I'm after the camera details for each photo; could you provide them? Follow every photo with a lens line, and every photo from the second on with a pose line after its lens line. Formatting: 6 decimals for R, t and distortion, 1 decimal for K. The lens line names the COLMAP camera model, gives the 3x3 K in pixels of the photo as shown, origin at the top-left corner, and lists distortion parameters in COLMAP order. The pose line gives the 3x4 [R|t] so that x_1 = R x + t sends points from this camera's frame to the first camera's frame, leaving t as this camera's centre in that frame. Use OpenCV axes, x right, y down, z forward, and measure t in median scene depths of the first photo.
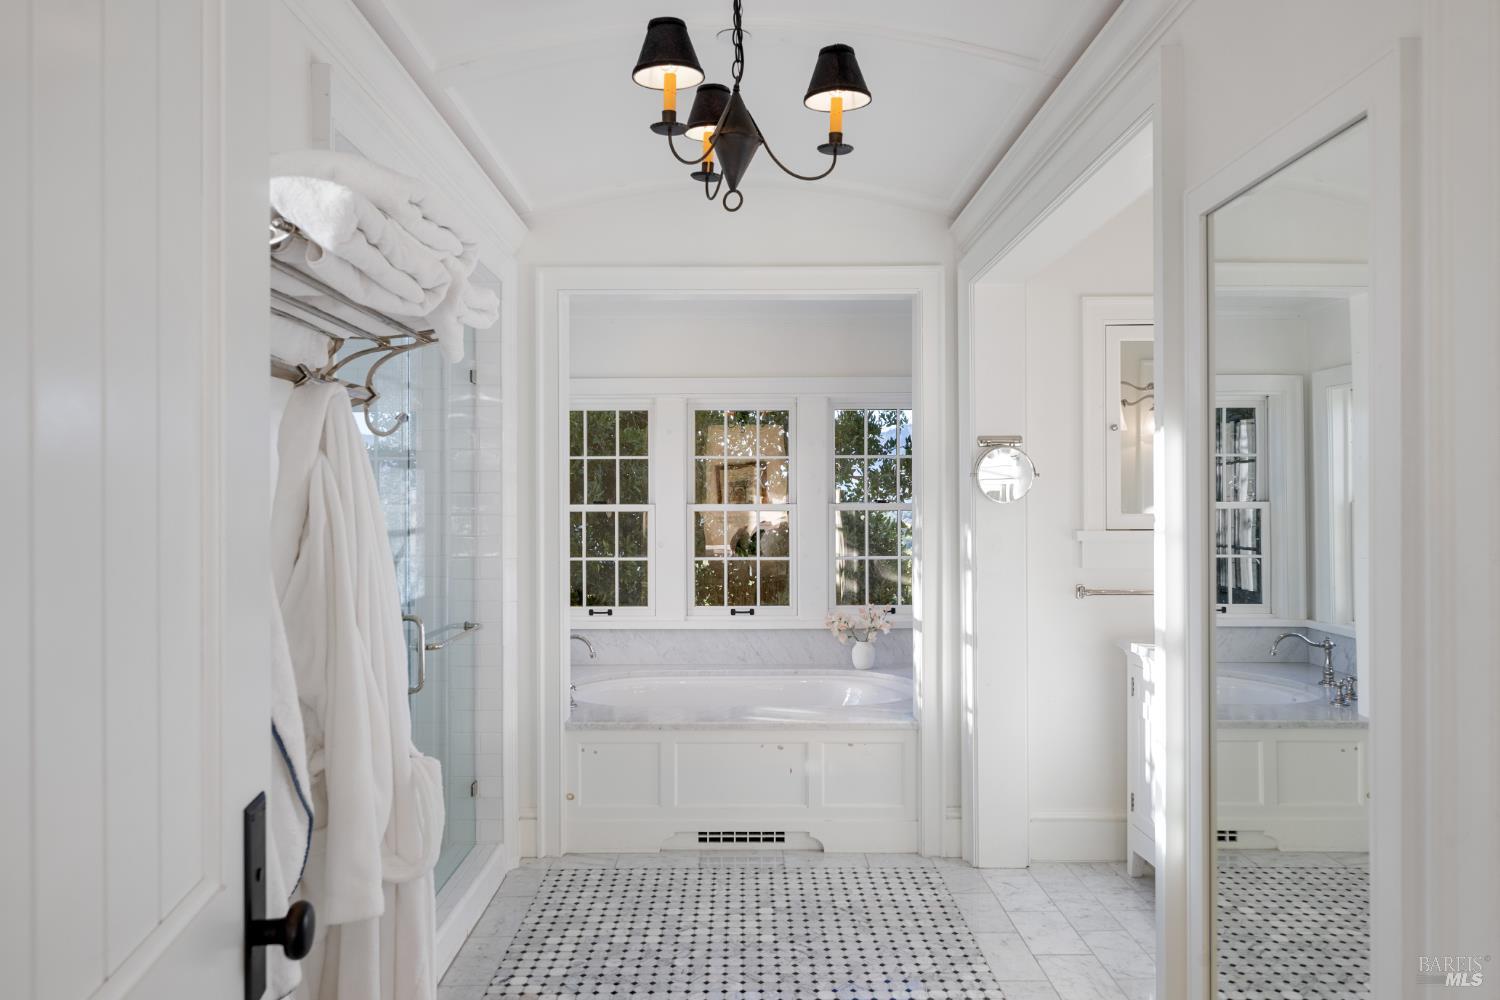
lens RADIAL K [[1008.7, 0, 752.4], [0, 1008.7, 503.5], [0, 0, 1]] dist [0.004192, 0.000270]
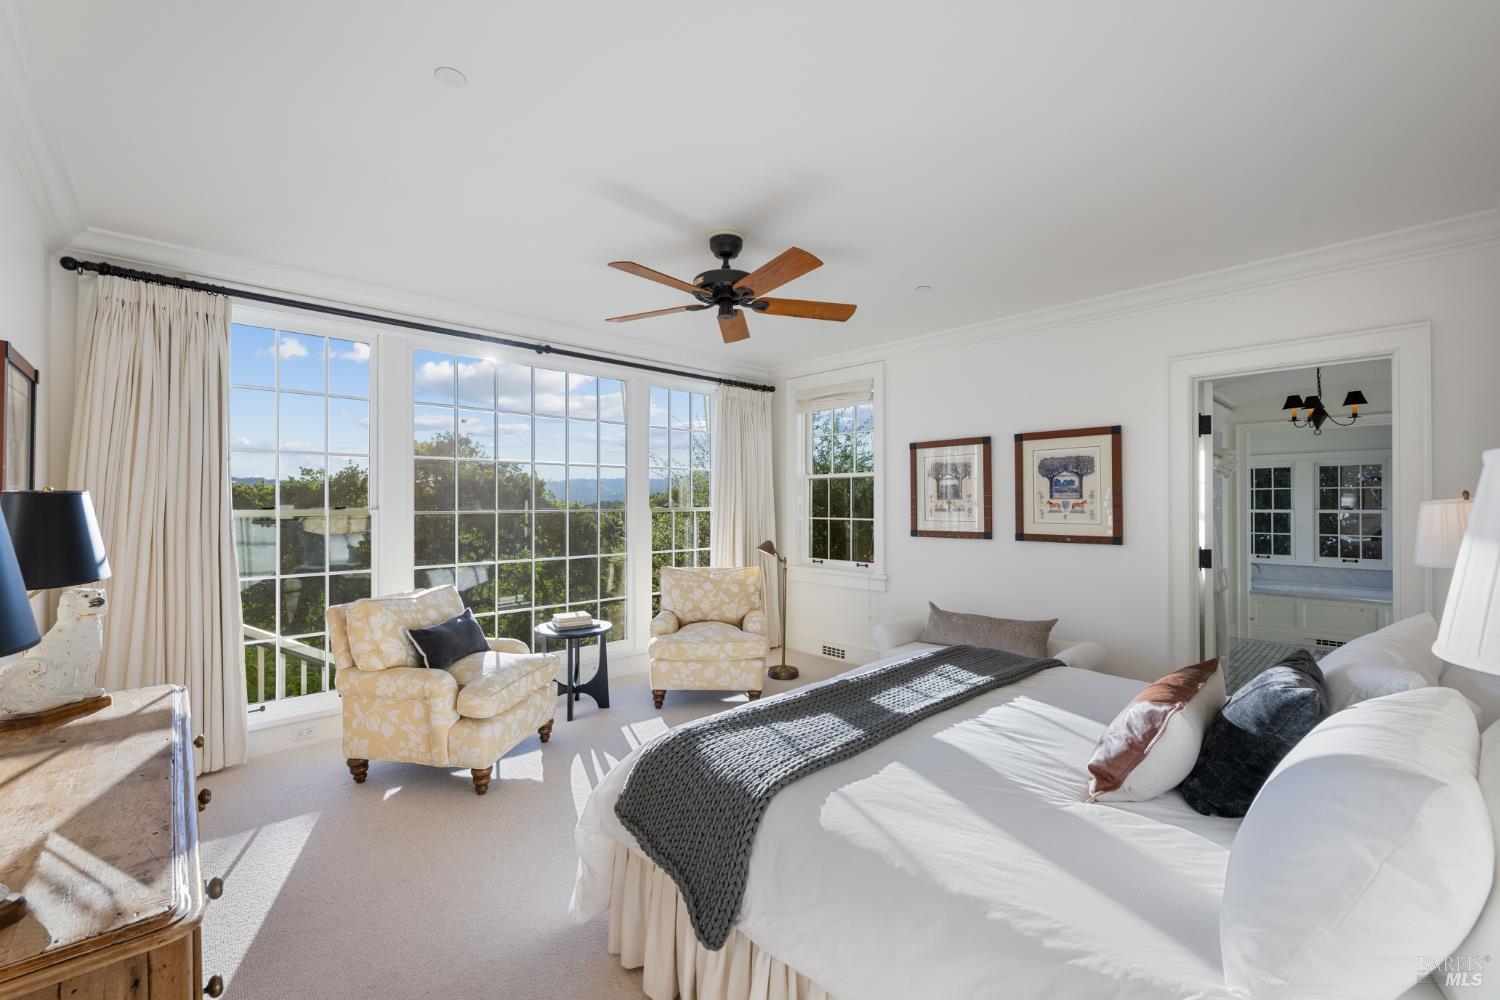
lens RADIAL K [[611.2, 0, 747.7], [0, 611.2, 504.3], [0, 0, 1]] dist [0.001282, 0.000100]
pose [[0.672454, 0.001237, -0.740138, 0.090501], [-0.003464, 0.999993, -0.001476, -0.004797], [0.740130, 0.003557, 0.672454, -0.799085]]
